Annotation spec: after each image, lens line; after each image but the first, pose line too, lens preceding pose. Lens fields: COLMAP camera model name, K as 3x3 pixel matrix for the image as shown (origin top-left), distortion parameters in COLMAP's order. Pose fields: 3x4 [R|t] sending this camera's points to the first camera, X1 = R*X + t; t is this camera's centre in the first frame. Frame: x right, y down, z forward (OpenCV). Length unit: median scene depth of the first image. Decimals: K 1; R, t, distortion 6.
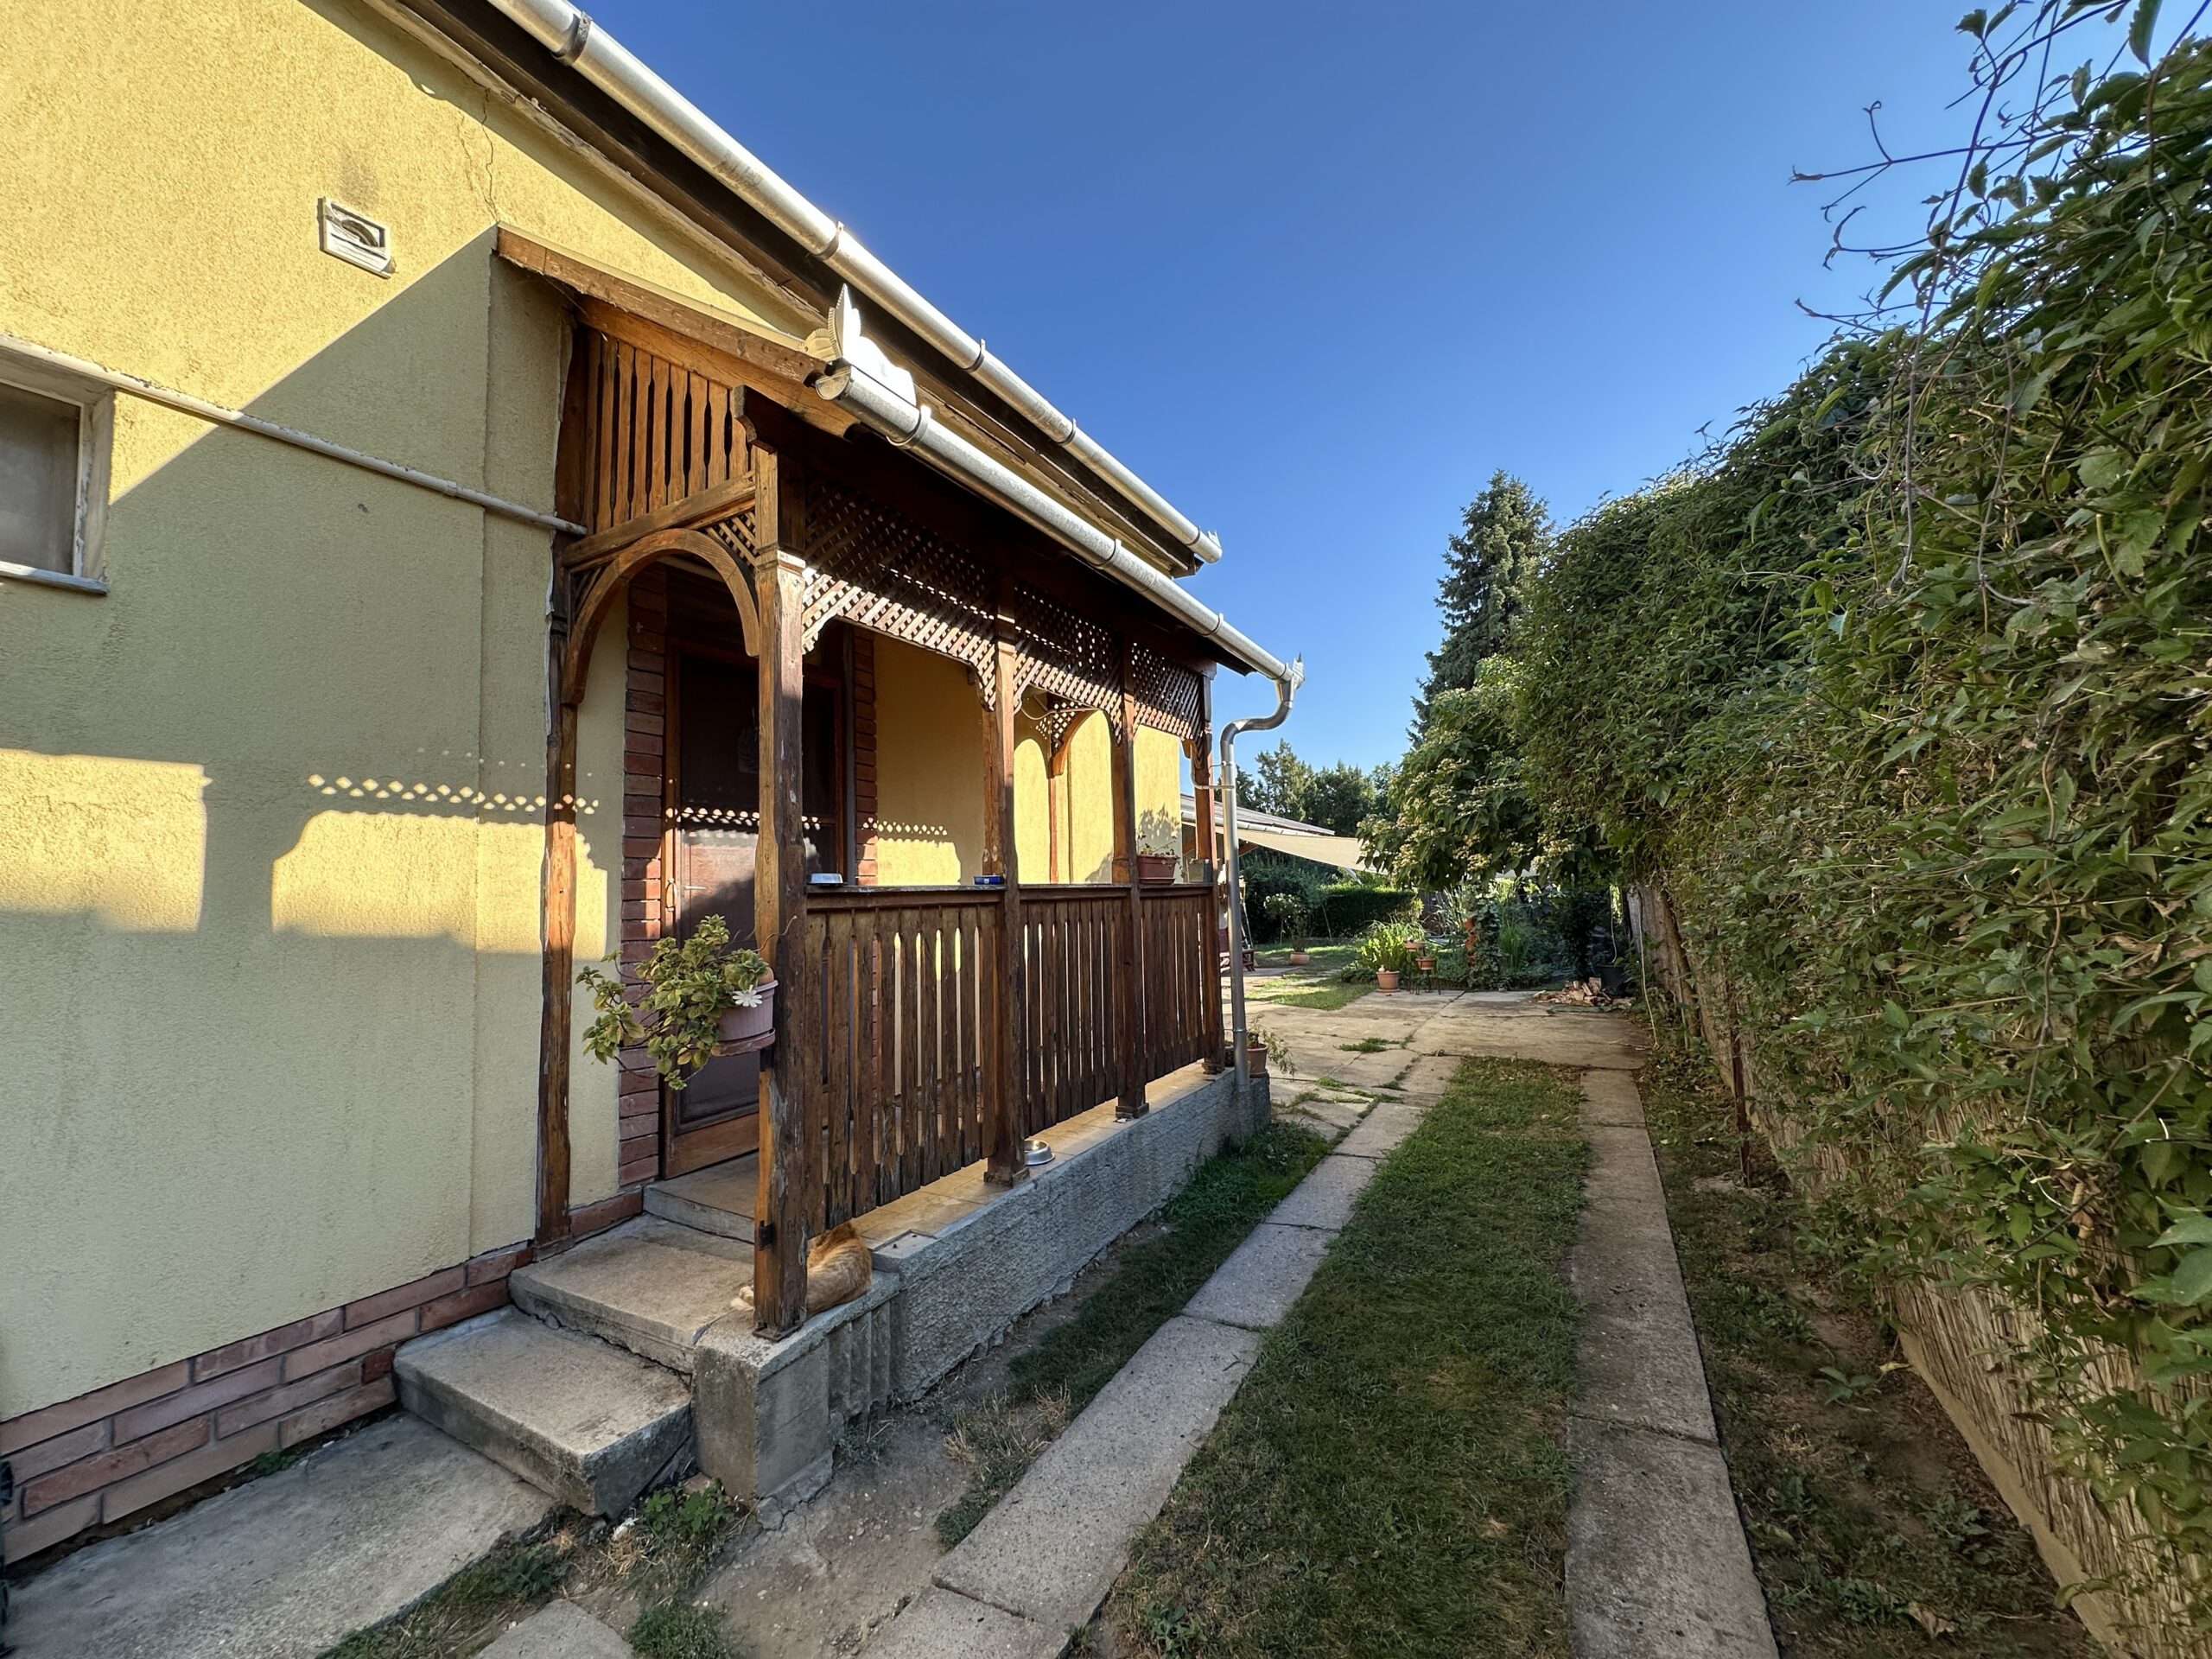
lens RADIAL K [[881.0, 0, 1101.7], [0, 881.0, 828.0], [0, 0, 1]] dist [-0.004237, 0.000593]
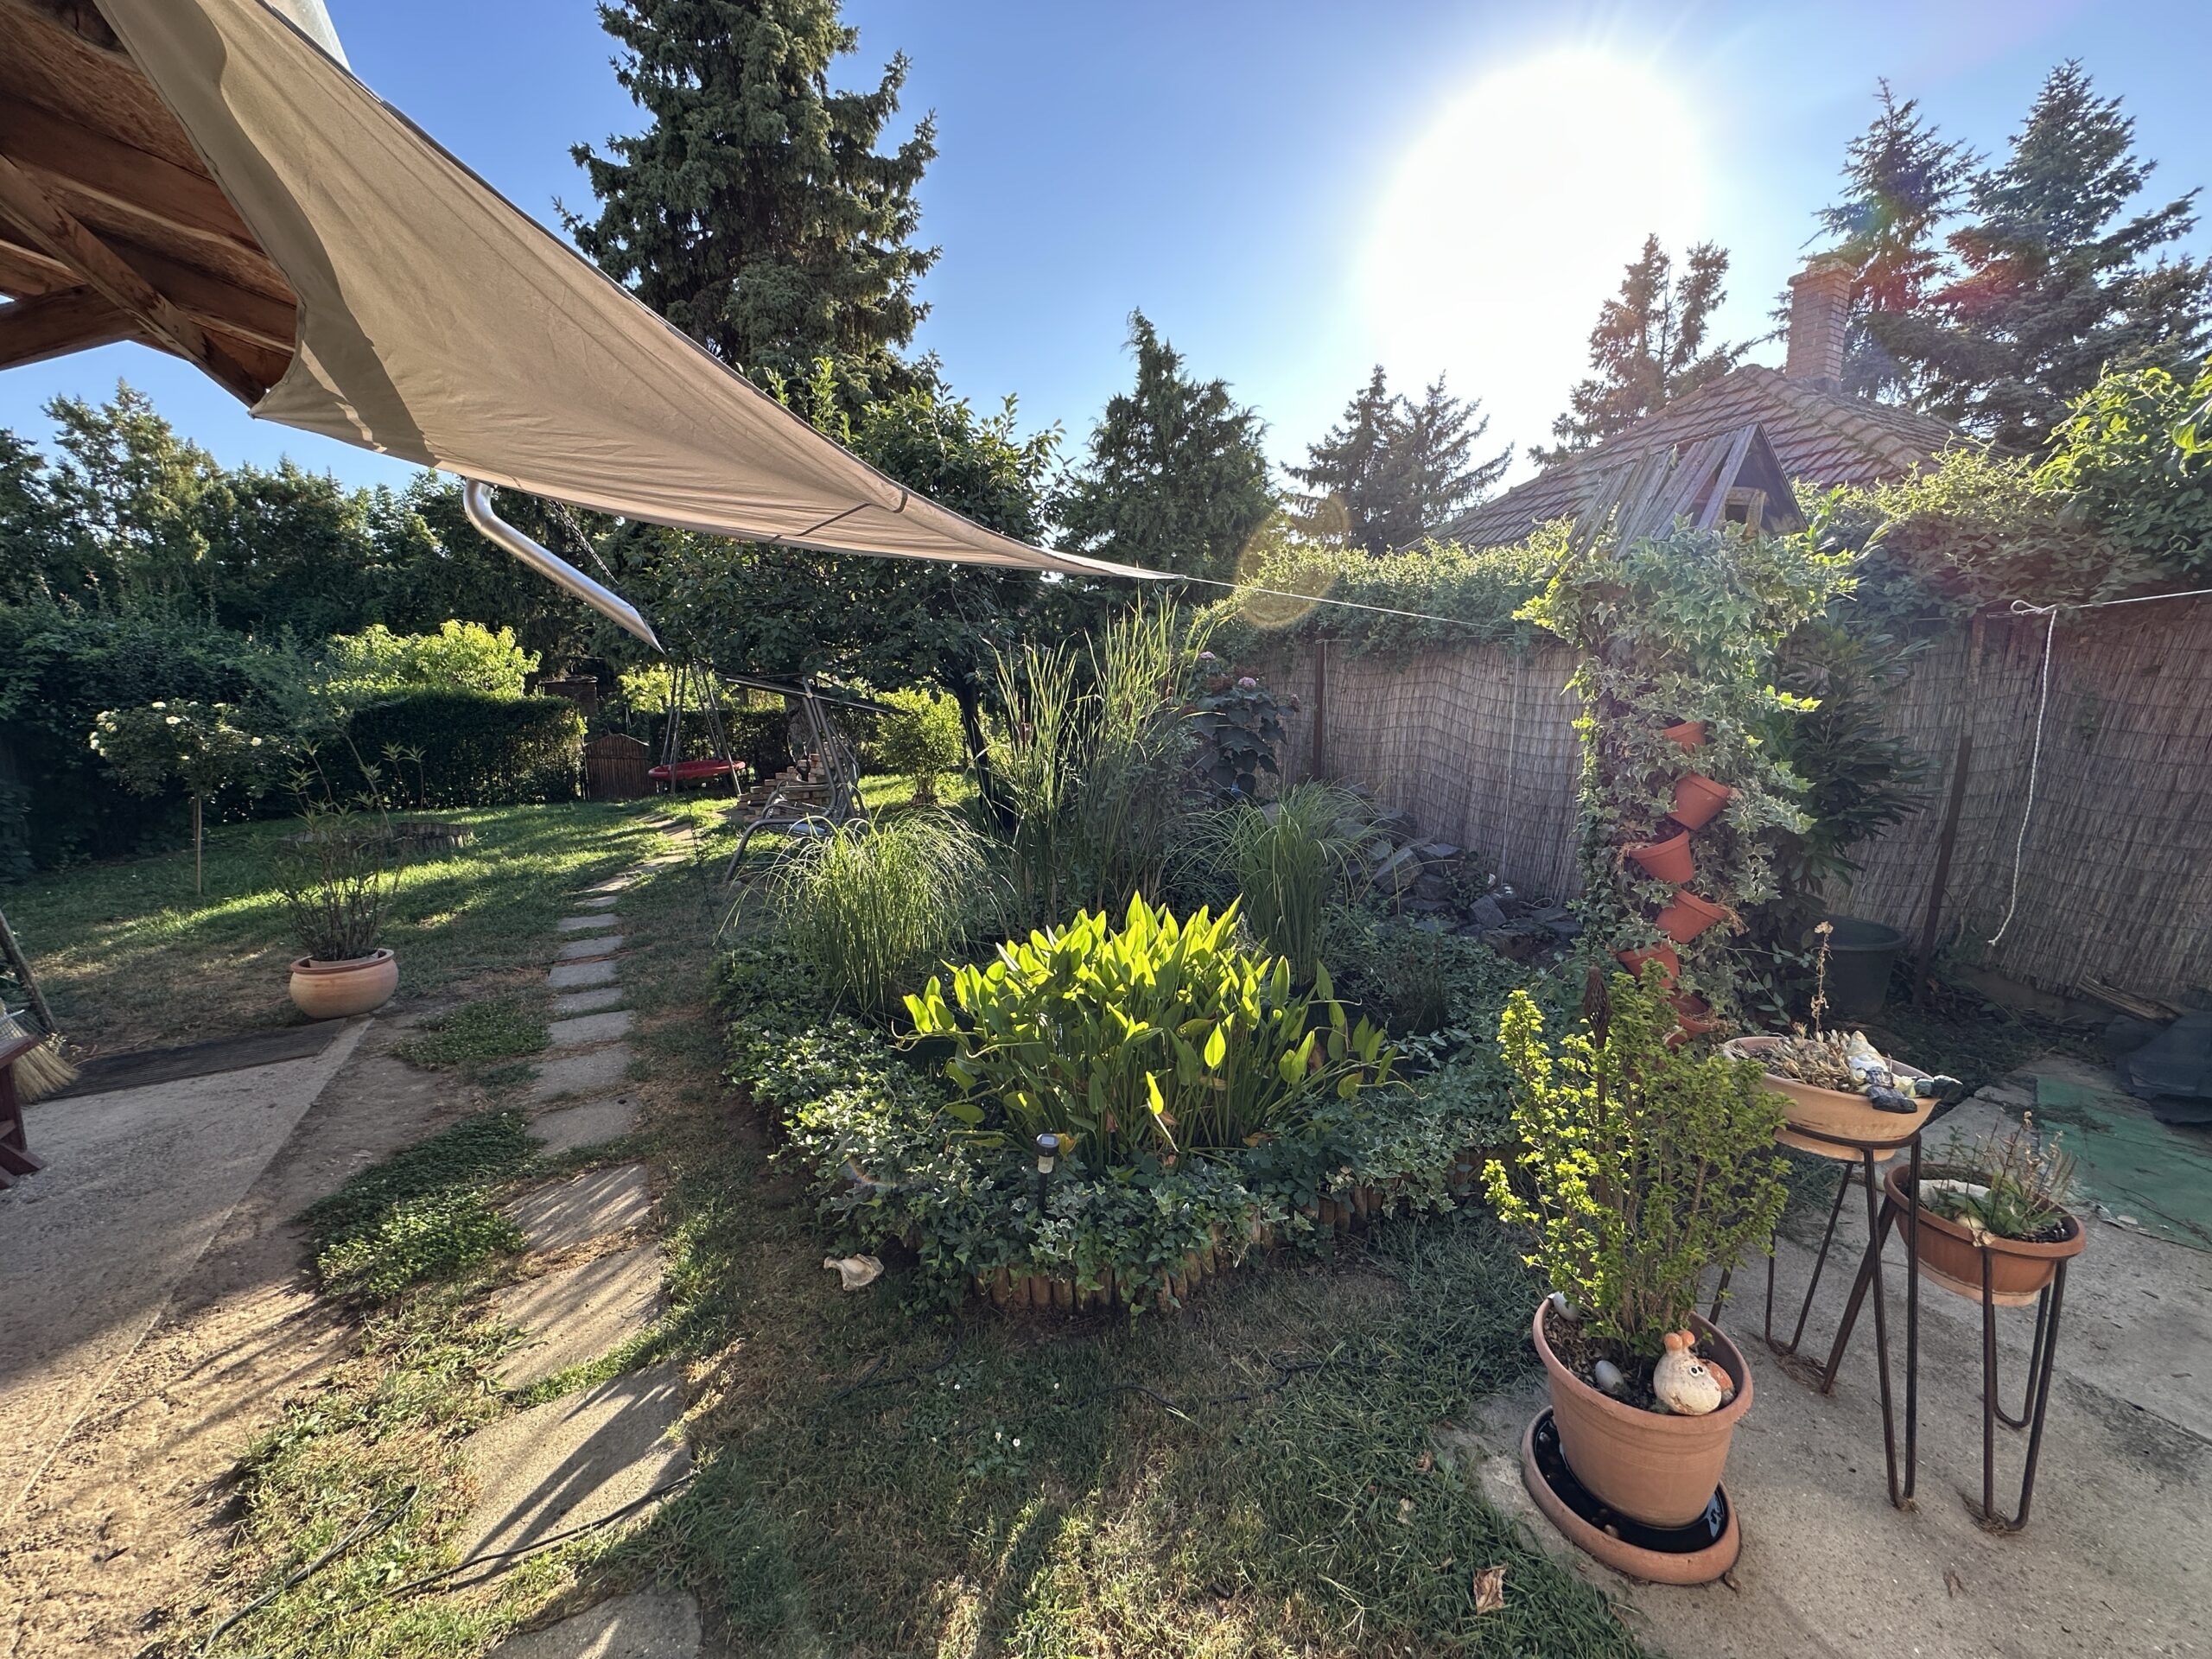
lens RADIAL K [[881.0, 0, 1109.3], [0, 881.0, 839.5], [0, 0, 1]] dist [-0.004237, 0.000593]
pose [[0.521006, -0.118937, 0.845226, 0.052665], [-0.068837, 0.981164, 0.180497, 0.021371], [-0.850773, -0.152223, 0.503005, 0.269045]]
